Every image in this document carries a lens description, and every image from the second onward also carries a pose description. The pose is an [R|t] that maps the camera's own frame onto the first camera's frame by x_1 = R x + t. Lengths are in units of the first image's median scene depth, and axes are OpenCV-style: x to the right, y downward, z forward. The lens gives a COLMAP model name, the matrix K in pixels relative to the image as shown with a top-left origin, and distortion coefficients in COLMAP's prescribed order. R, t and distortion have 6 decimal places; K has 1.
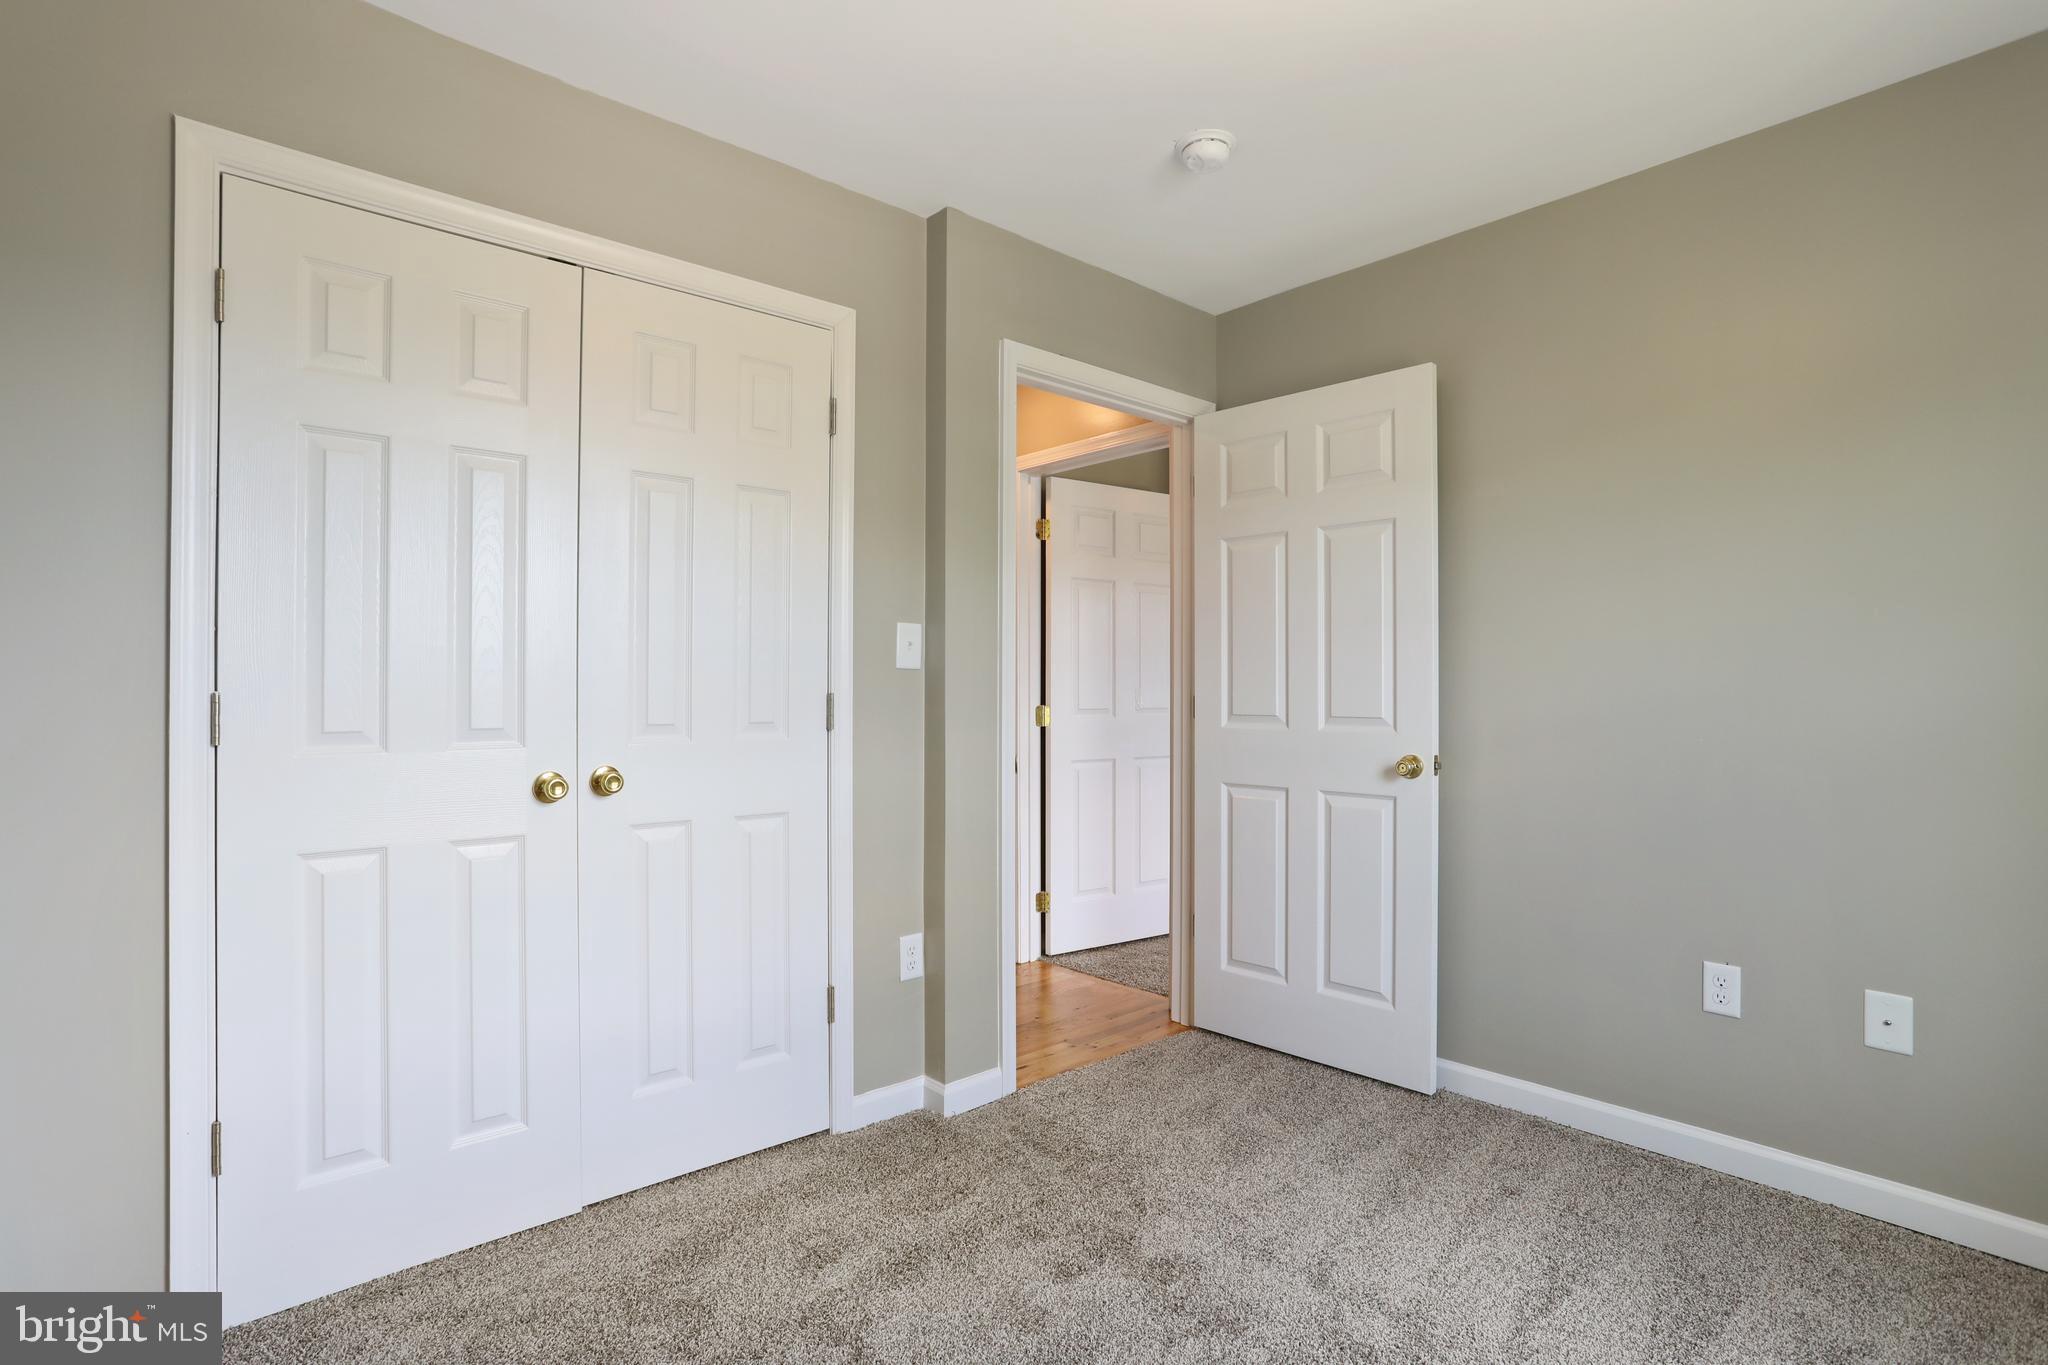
lens RADIAL K [[1032.8, 0, 1012.8], [0, 1032.8, 688.6], [0, 0, 1]] dist [-0.000109, 0.000076]
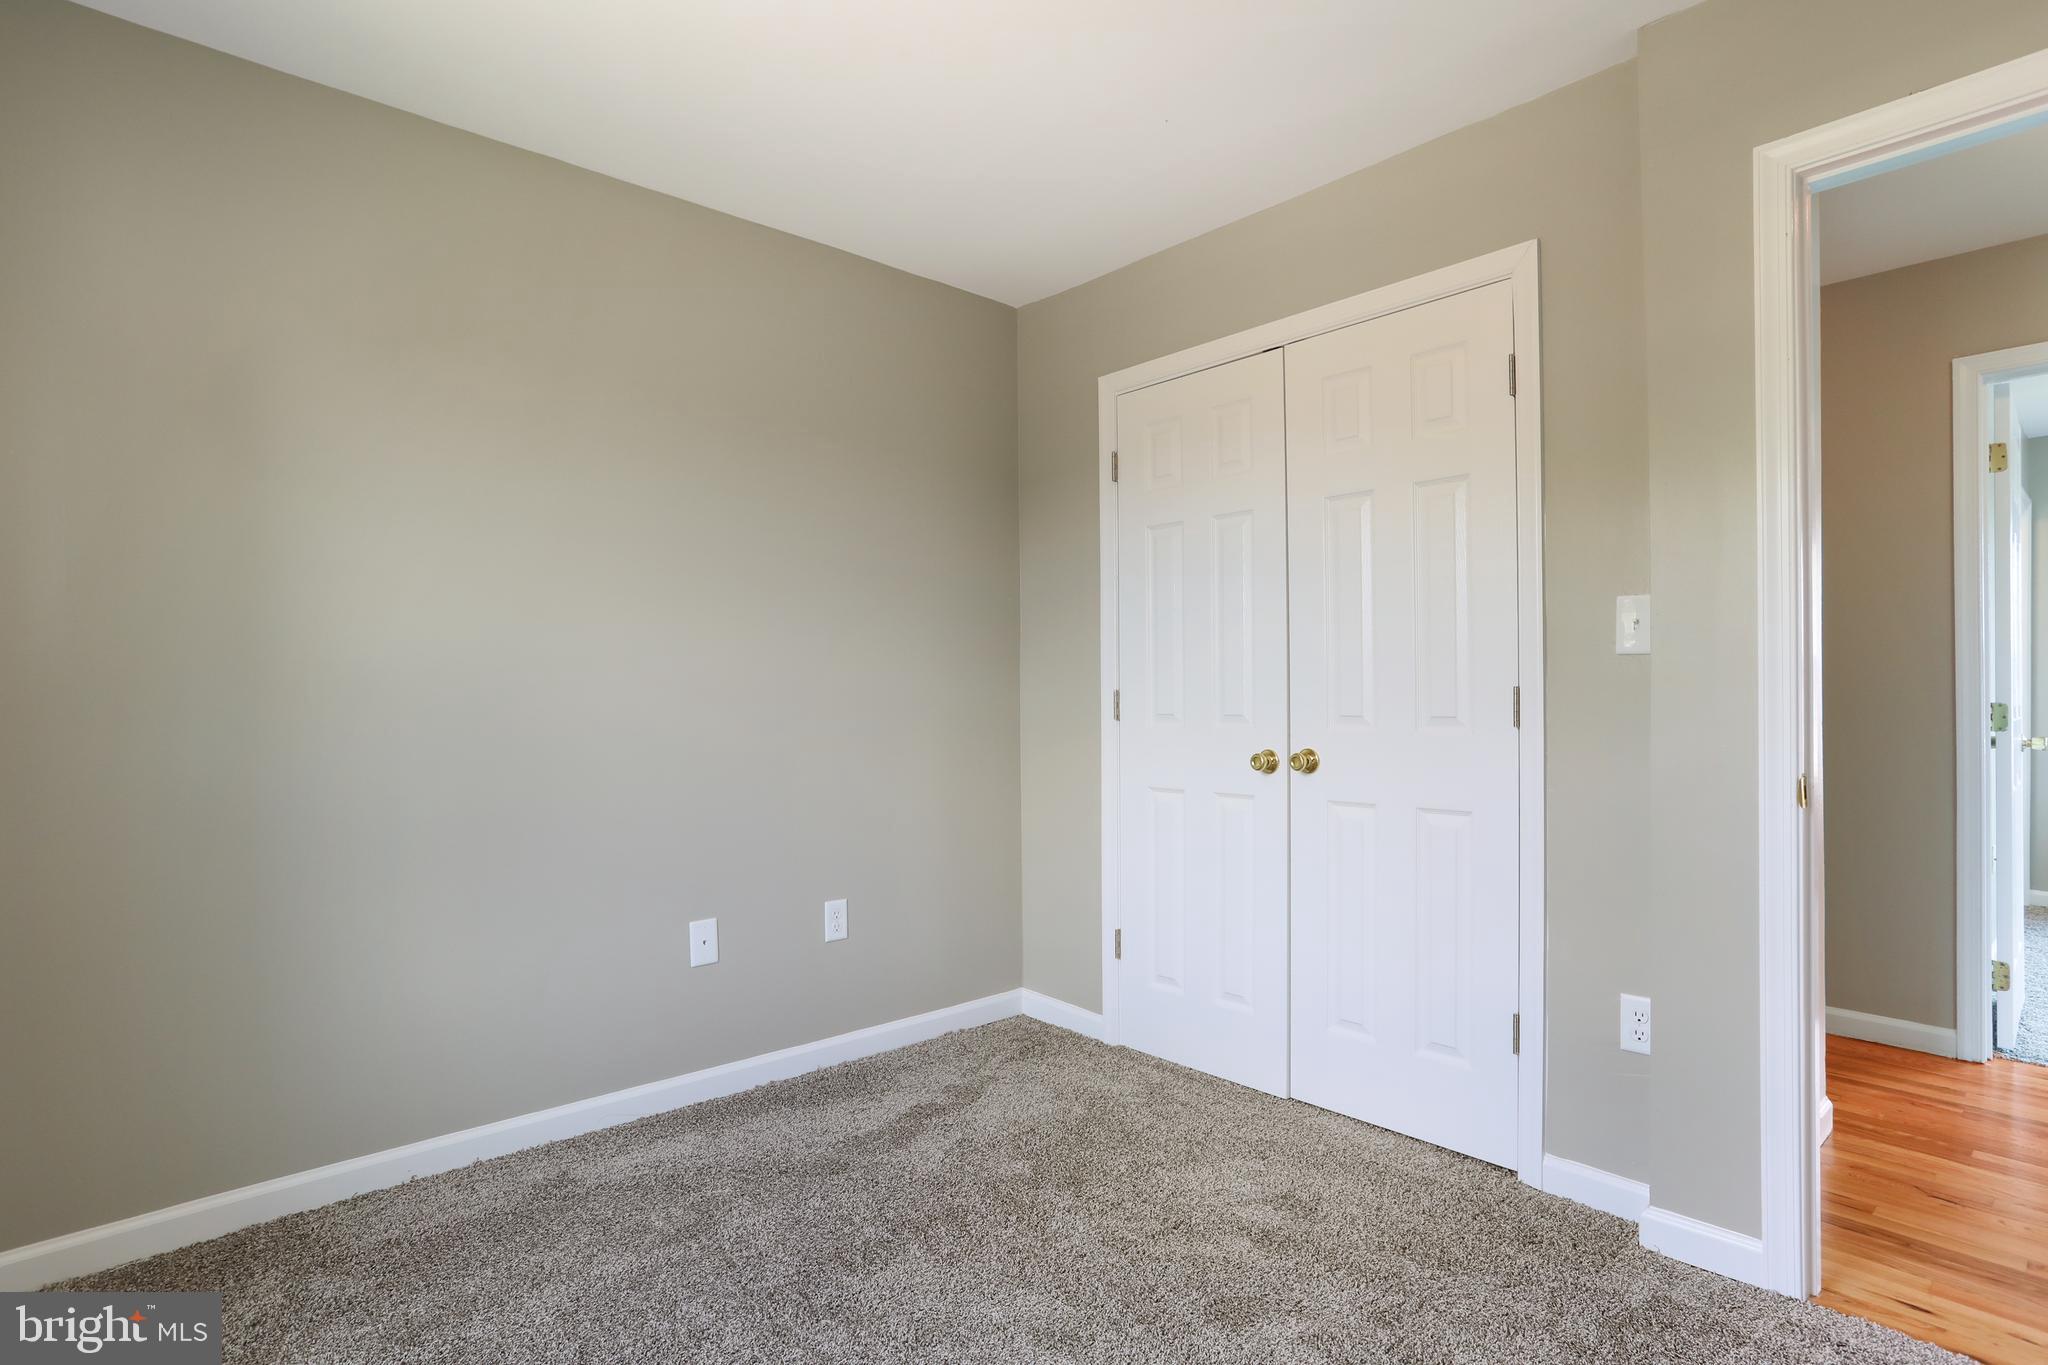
lens RADIAL K [[1032.8, 0, 1012.8], [0, 1032.8, 688.6], [0, 0, 1]] dist [-0.000109, 0.000076]
pose [[0.015818, -0.005948, -0.999857, 0.767266], [0.011982, 0.999912, -0.005759, 0.008805], [0.999803, -0.011889, 0.015888, 0.599846]]
